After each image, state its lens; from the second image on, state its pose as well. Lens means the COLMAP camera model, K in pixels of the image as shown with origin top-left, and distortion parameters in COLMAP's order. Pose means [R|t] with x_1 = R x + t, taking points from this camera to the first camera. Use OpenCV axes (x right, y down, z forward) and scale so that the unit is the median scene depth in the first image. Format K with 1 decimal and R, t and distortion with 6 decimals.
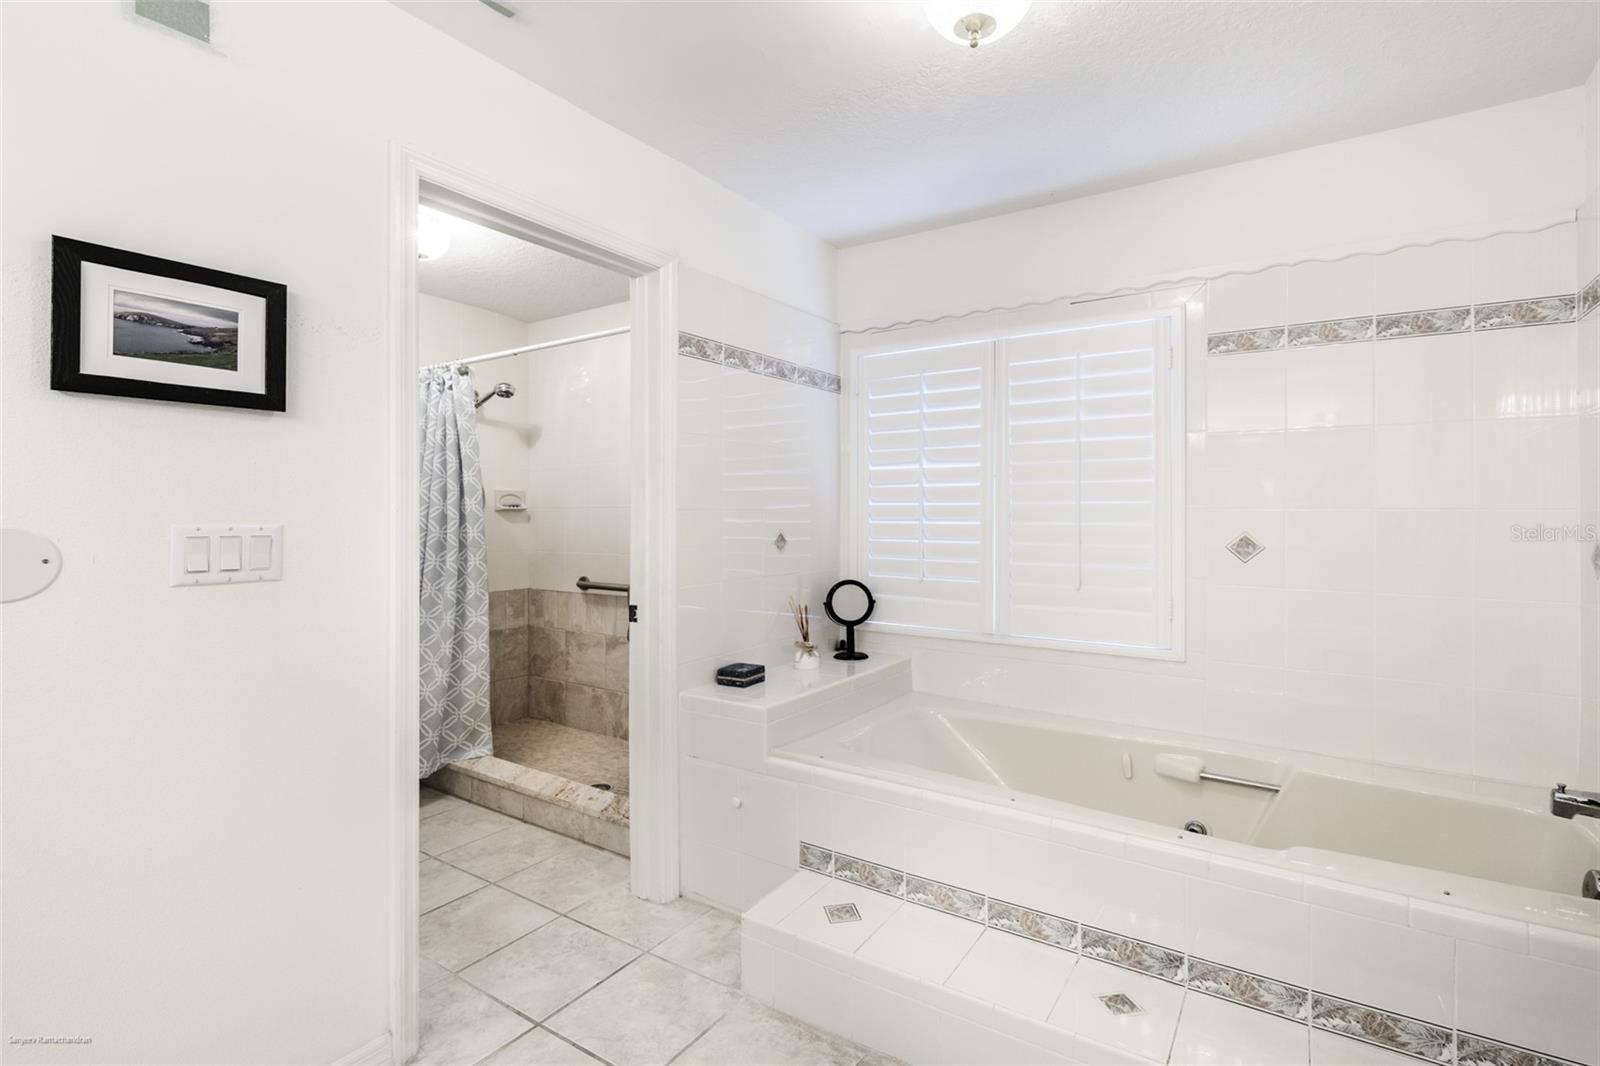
lens RADIAL K [[683.7, 0, 805.3], [0, 683.7, 535.4], [0, 0, 1]] dist [-0.001064, -0.000656]
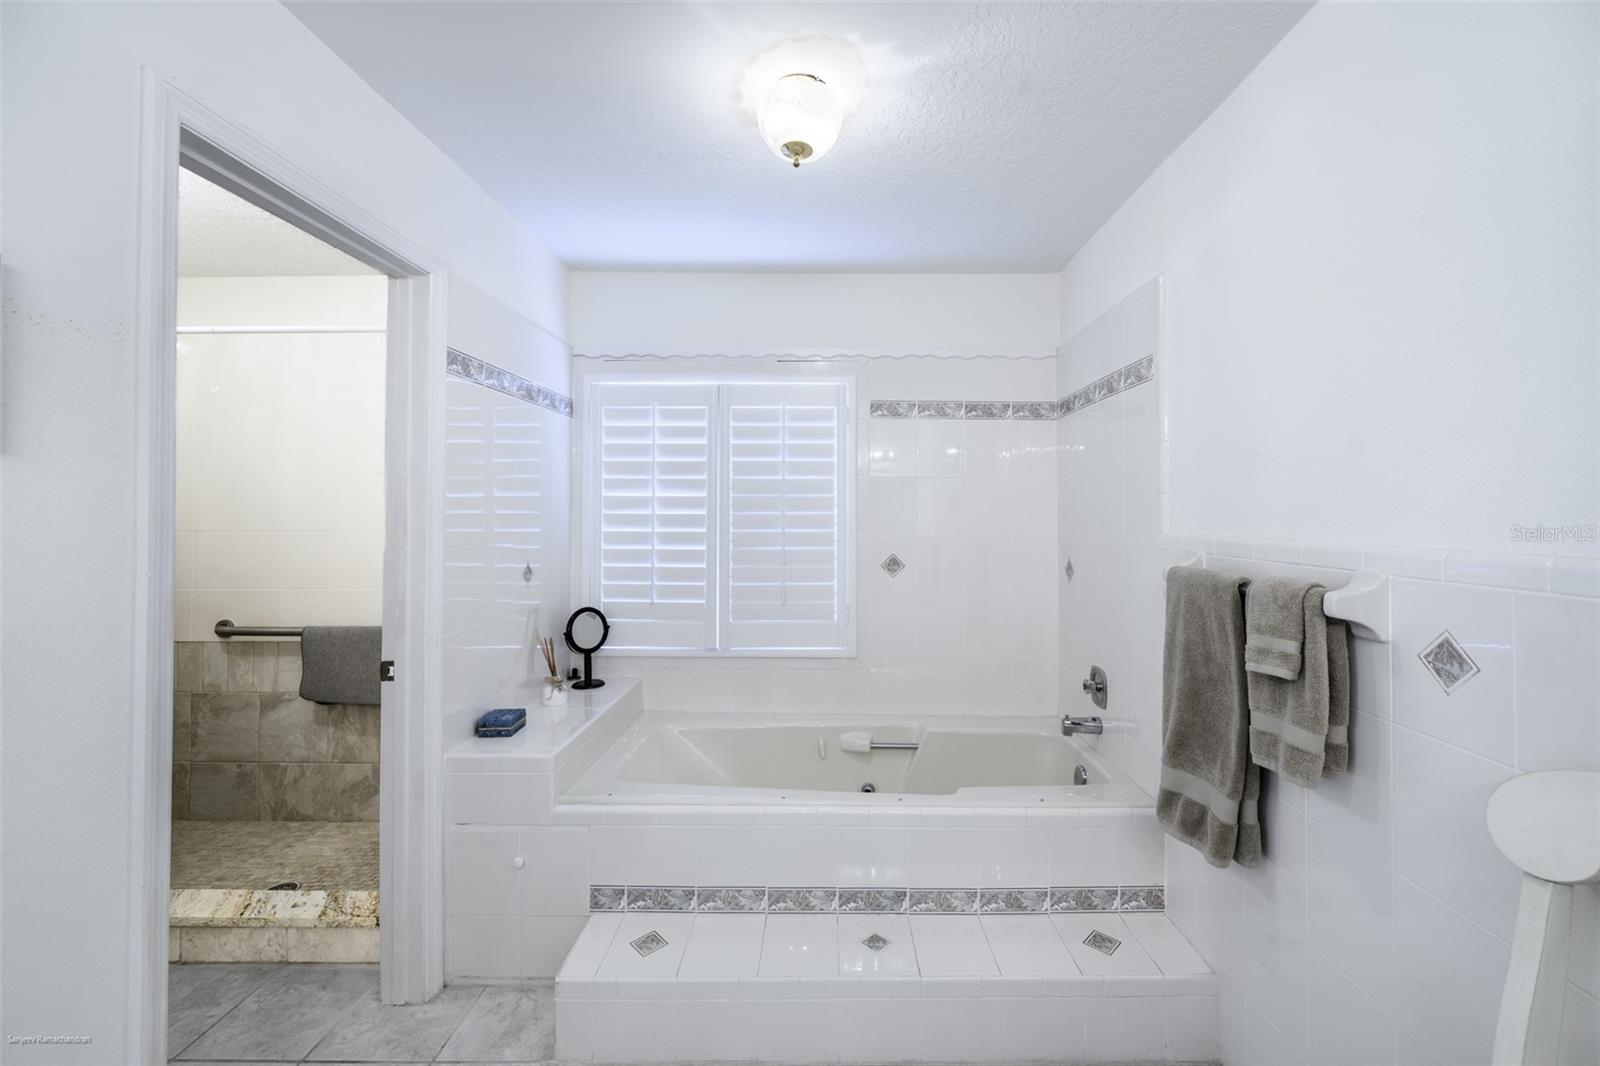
lens RADIAL K [[668.9, 0, 799.8], [0, 668.9, 522.9], [0, 0, 1]] dist [-0.004269, 0.000168]
pose [[0.838900, 0.011873, 0.544156, -0.206192], [-0.004663, 0.999882, -0.014628, -0.044759], [-0.544265, 0.009734, 0.838857, 0.017446]]
